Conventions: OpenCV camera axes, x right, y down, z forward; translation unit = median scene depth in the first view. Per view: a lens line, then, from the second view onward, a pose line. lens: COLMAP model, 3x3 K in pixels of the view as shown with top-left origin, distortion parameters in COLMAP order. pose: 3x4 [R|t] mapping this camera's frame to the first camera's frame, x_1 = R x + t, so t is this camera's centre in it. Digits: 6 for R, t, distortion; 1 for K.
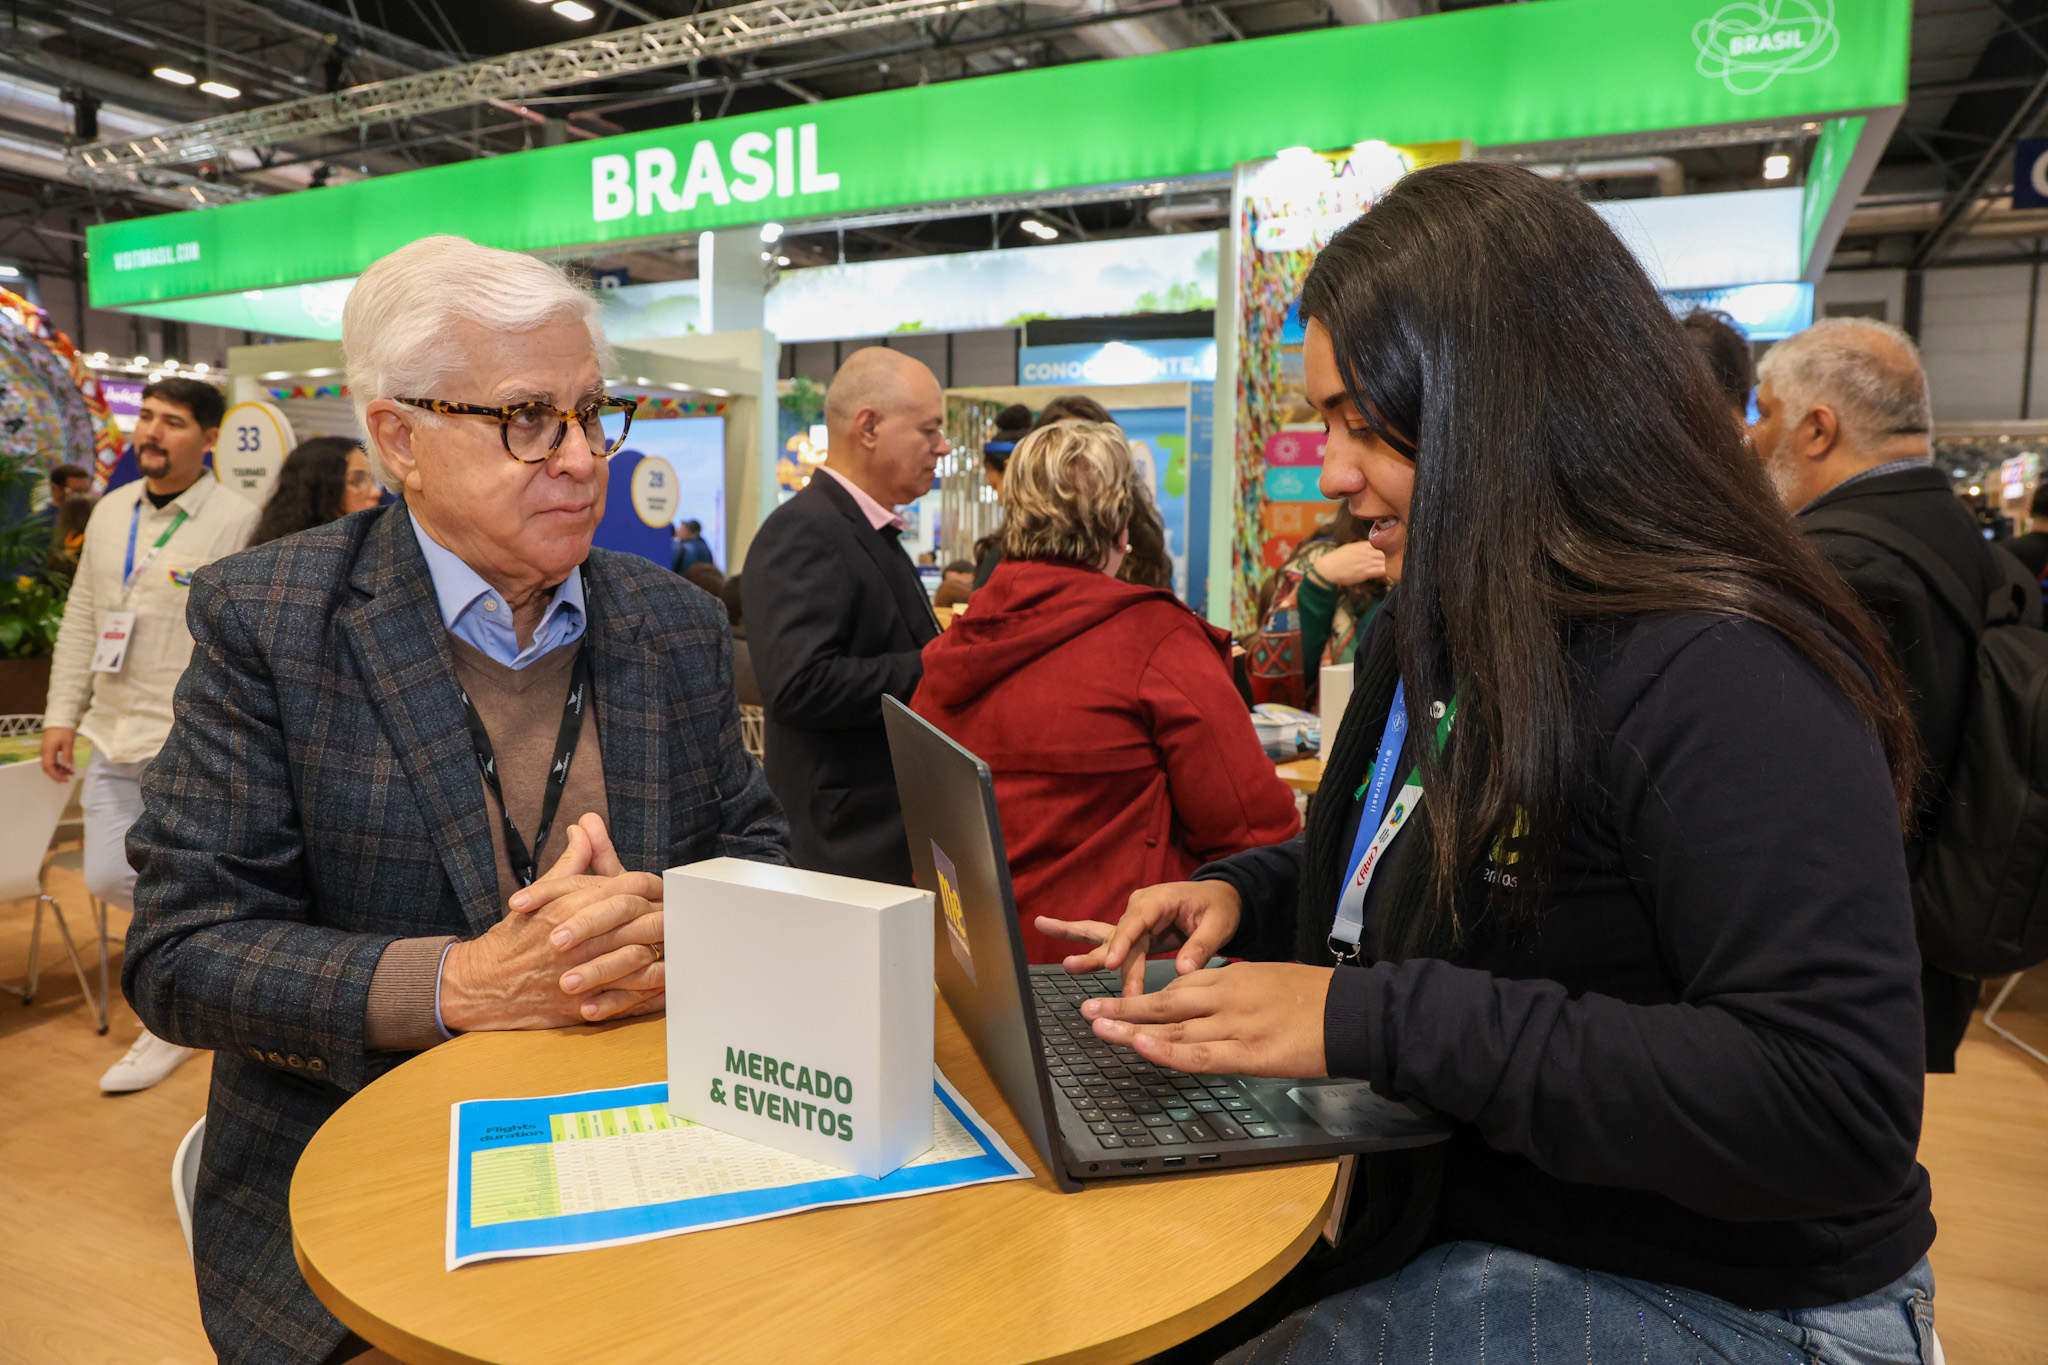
lens RADIAL K [[1447.0, 0, 1020.0], [0, 1447.0, 677.9], [0, 0, 1]] dist [-0.008624, 0.000076]
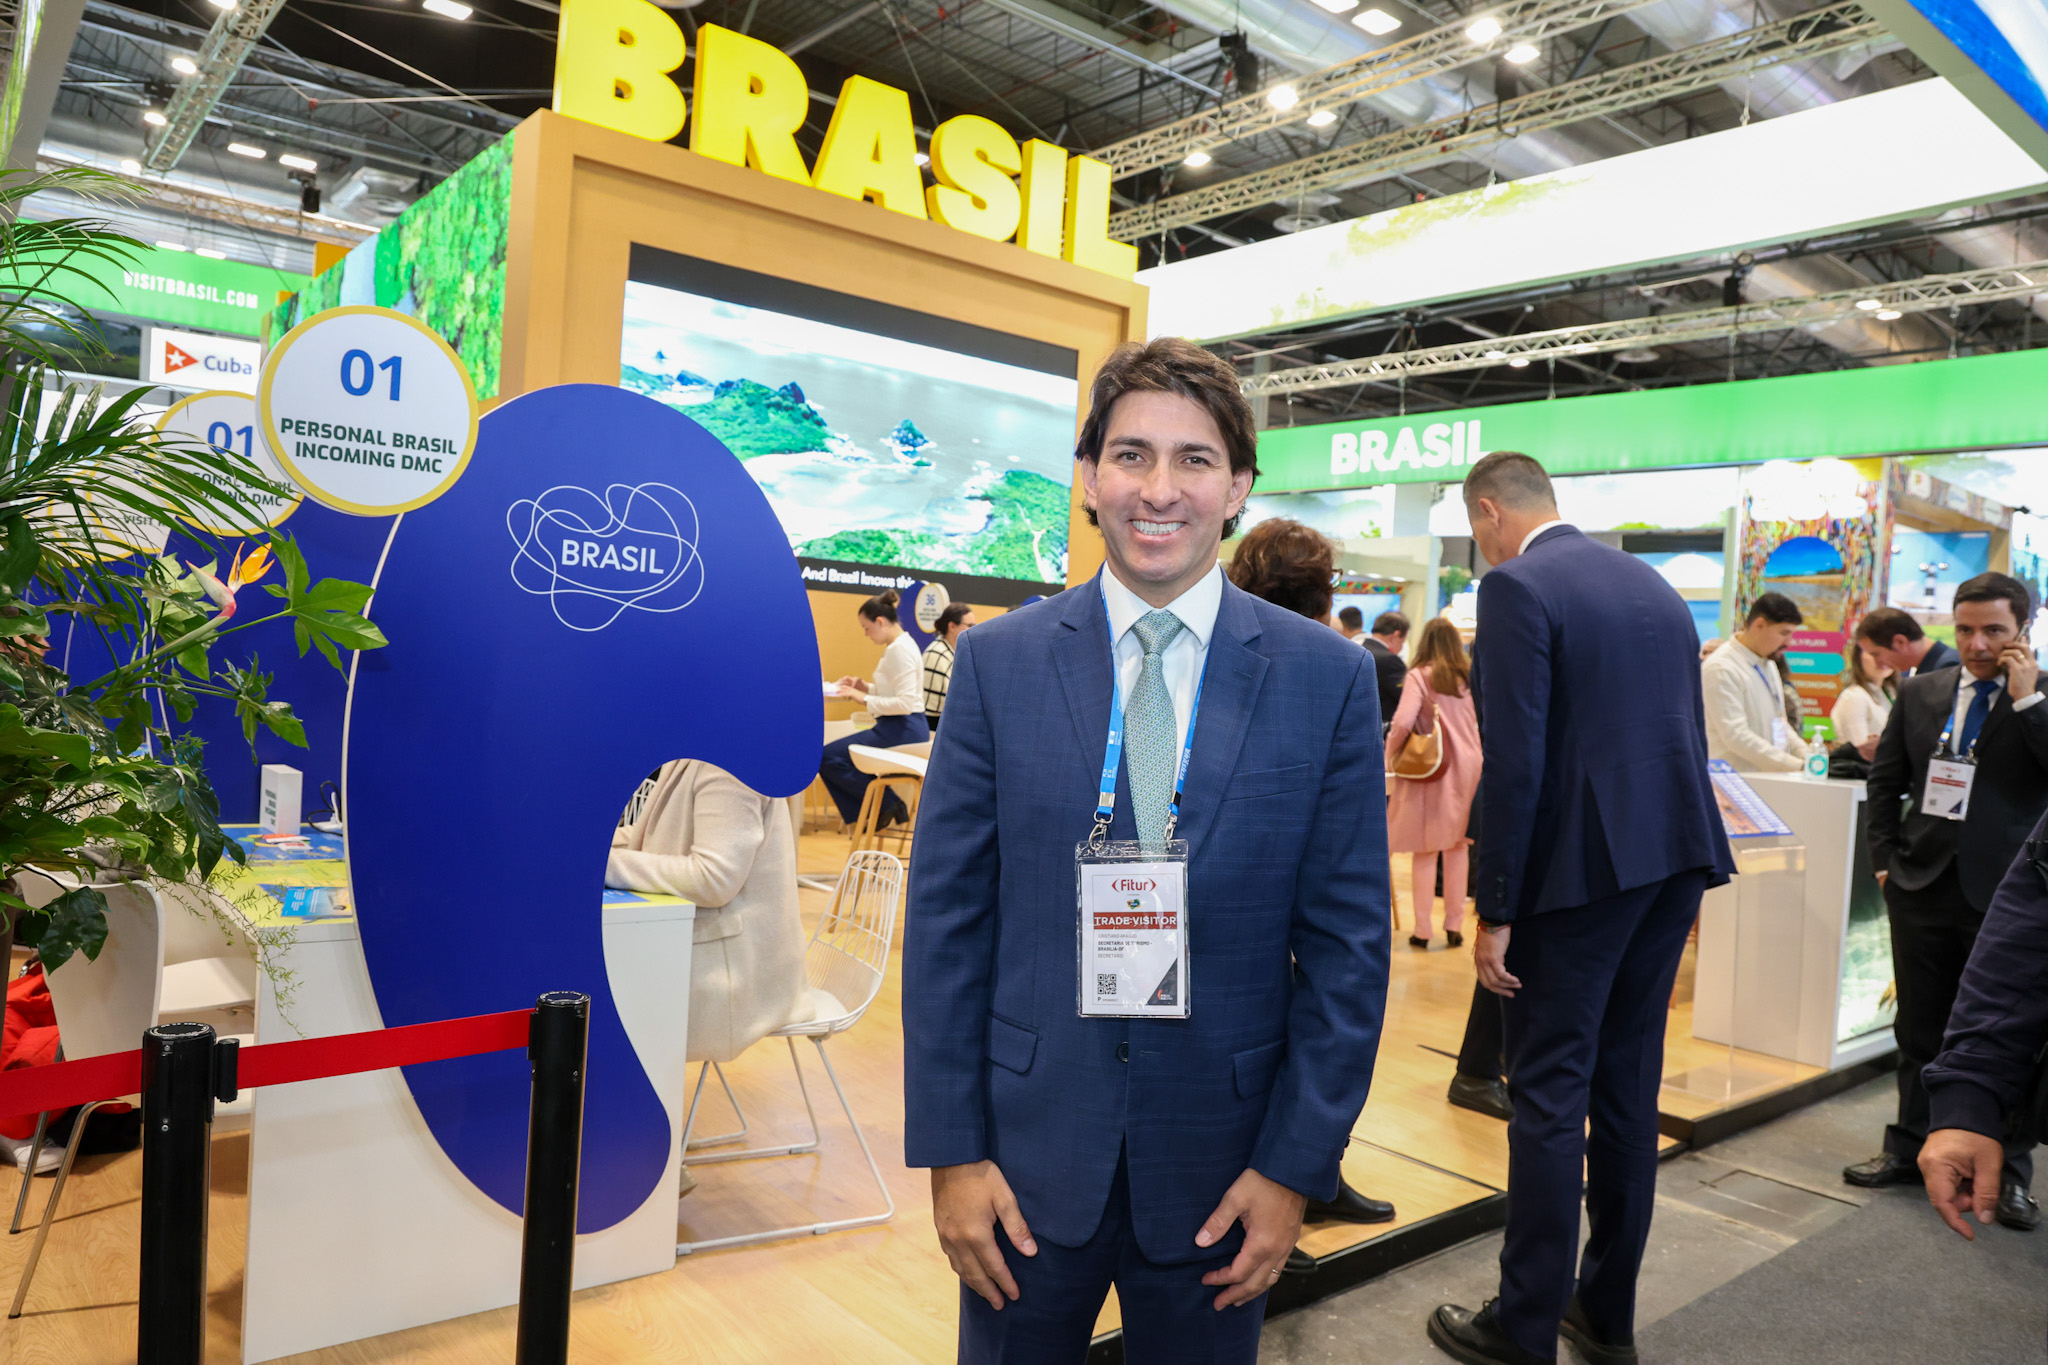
lens RADIAL K [[1447.0, 0, 1017.1], [0, 1447.0, 676.8], [0, 0, 1]] dist [-0.008624, 0.000076]
pose [[0.906643, 0.062067, -0.417309, 0.075831], [-0.103608, 0.991585, -0.077618, 0.071057], [0.408980, 0.113608, 0.905444, -0.599863]]
